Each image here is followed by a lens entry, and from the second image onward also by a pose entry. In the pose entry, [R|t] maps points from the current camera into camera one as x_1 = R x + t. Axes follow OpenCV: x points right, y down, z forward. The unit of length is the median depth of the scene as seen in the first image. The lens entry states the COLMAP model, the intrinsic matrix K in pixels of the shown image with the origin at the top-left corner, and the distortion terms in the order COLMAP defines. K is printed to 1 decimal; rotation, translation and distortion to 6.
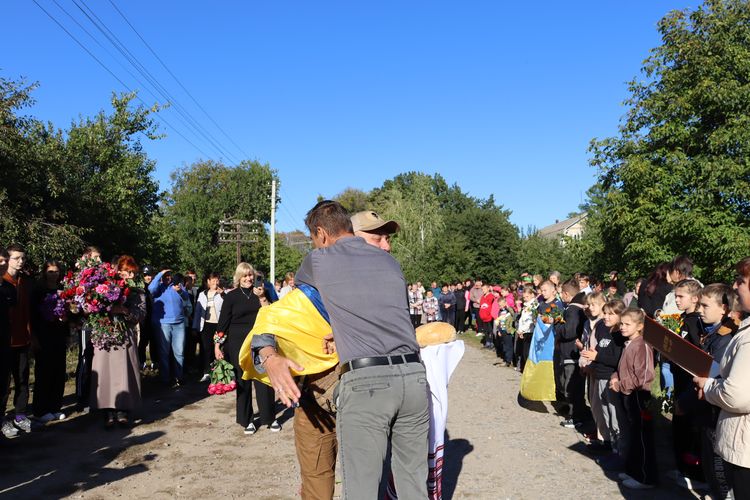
lens RADIAL K [[635.4, 0, 389.1], [0, 635.4, 228.0], [0, 0, 1]] dist [-0.162904, 0.143840]
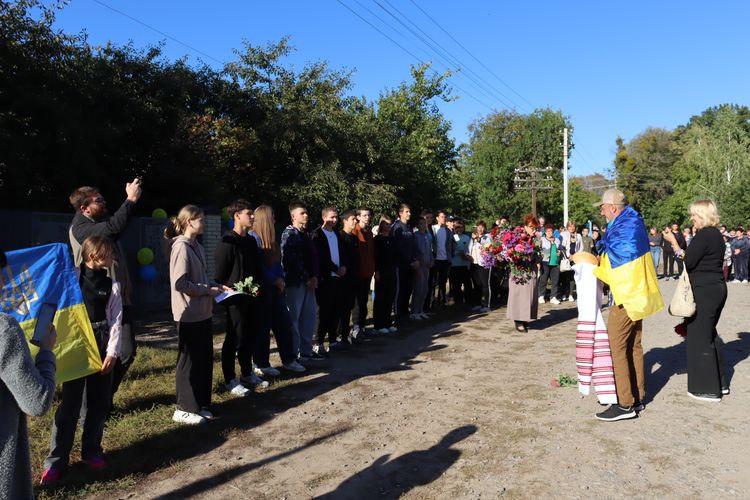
lens RADIAL K [[635.4, 0, 376.3], [0, 635.4, 244.6], [0, 0, 1]] dist [-0.162904, 0.143840]
pose [[0.883610, 0.005443, -0.468192, 0.033967], [0.047427, 0.993749, 0.101062, -0.007073], [0.465815, -0.111505, 0.877828, -0.077080]]
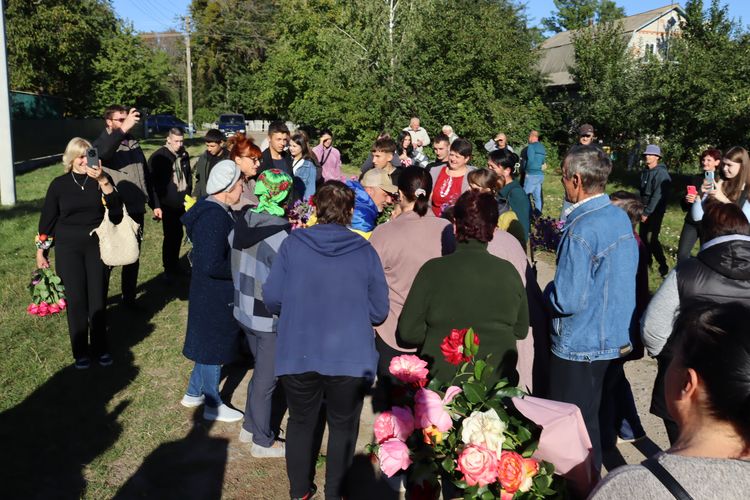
lens RADIAL K [[680.1, 0, 377.5], [0, 680.1, 247.6], [0, 0, 1]] dist [-0.139536, 0.136424]
pose [[0.989593, 0.022463, 0.142131, -0.062001], [-0.062745, 0.956252, 0.285735, 0.079904], [-0.129495, -0.291680, 0.947710, 1.059723]]
